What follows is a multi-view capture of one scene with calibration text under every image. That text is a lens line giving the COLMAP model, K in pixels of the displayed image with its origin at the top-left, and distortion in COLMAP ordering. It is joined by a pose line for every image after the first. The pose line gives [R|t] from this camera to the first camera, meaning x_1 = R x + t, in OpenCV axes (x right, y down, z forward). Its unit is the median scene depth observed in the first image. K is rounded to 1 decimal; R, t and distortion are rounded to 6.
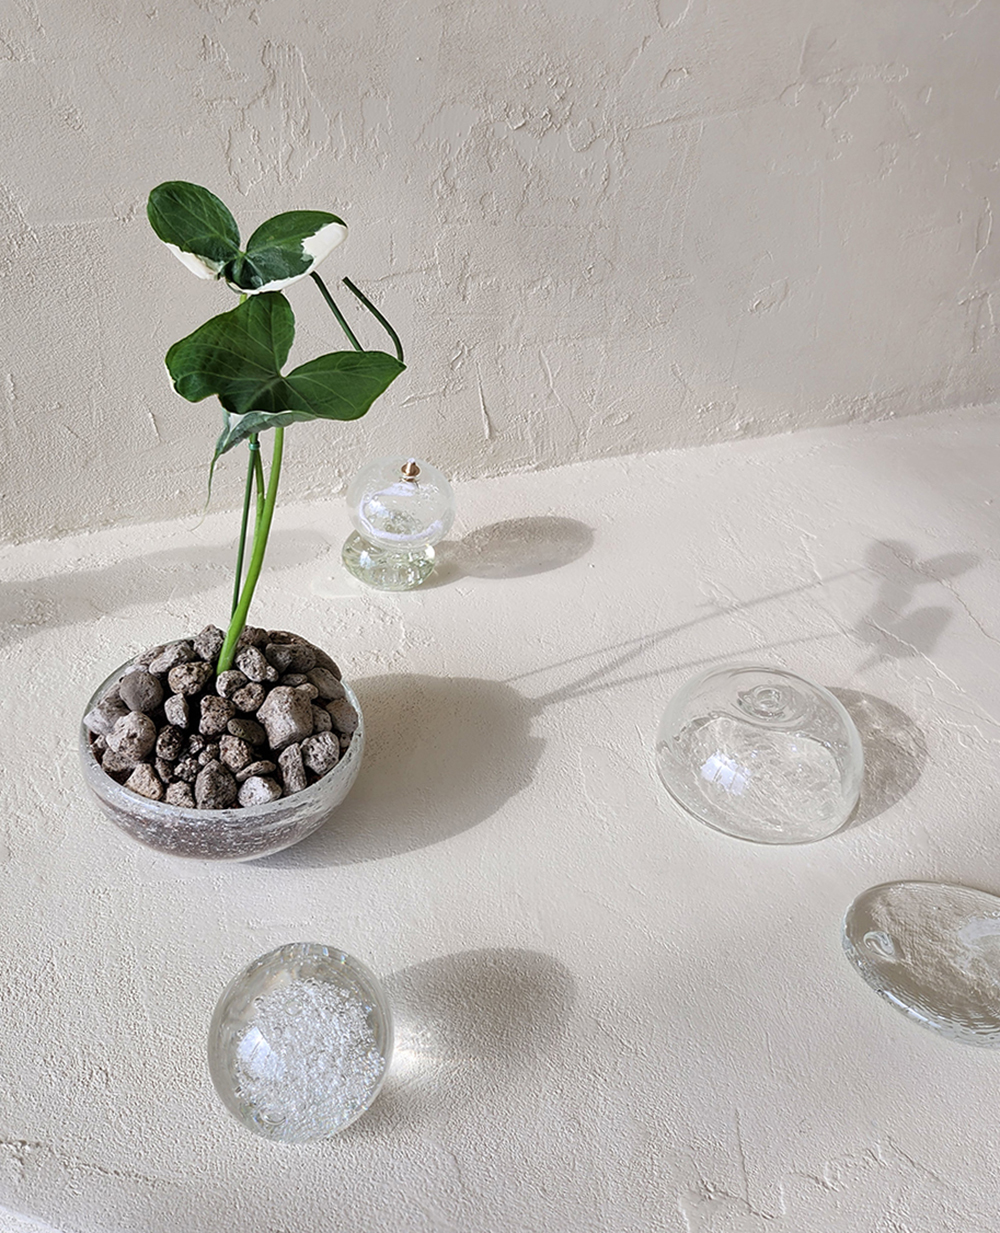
lens RADIAL K [[1283.2, 0, 517.8], [0, 1283.2, 540.9], [0, 0, 1]] dist [0.041417, 0.001149]
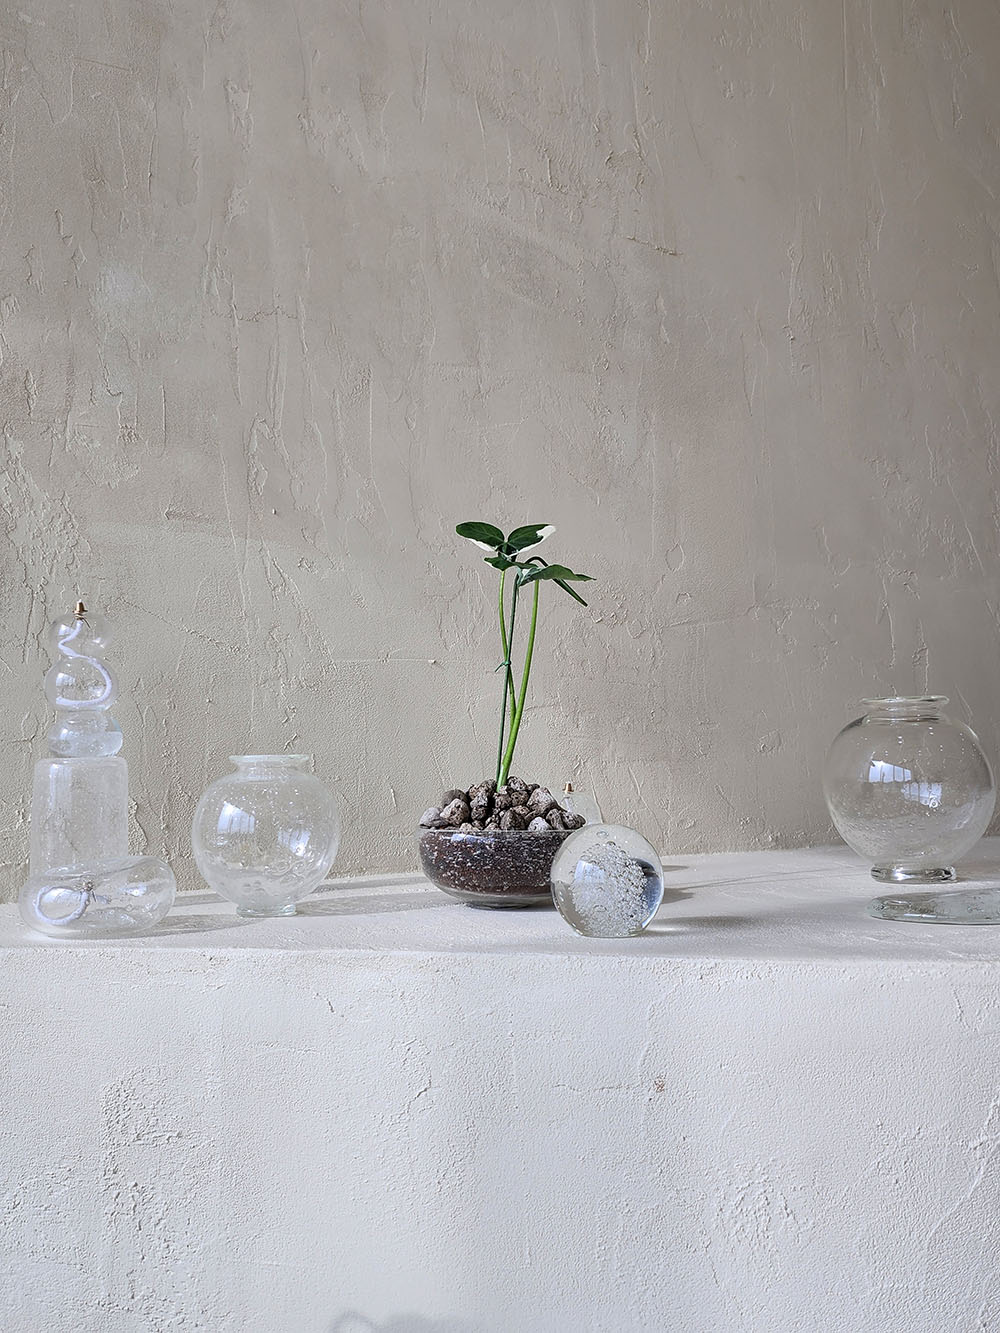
lens RADIAL K [[1185.7, 0, 496.7], [0, 1185.7, 661.9], [0, 0, 1]] dist [0.047976, -0.032528]
pose [[0.993371, -0.107246, 0.041380, -0.185836], [0.111001, 0.801357, -0.587797, 0.568416], [0.029879, 0.588494, 0.807949, -0.205237]]
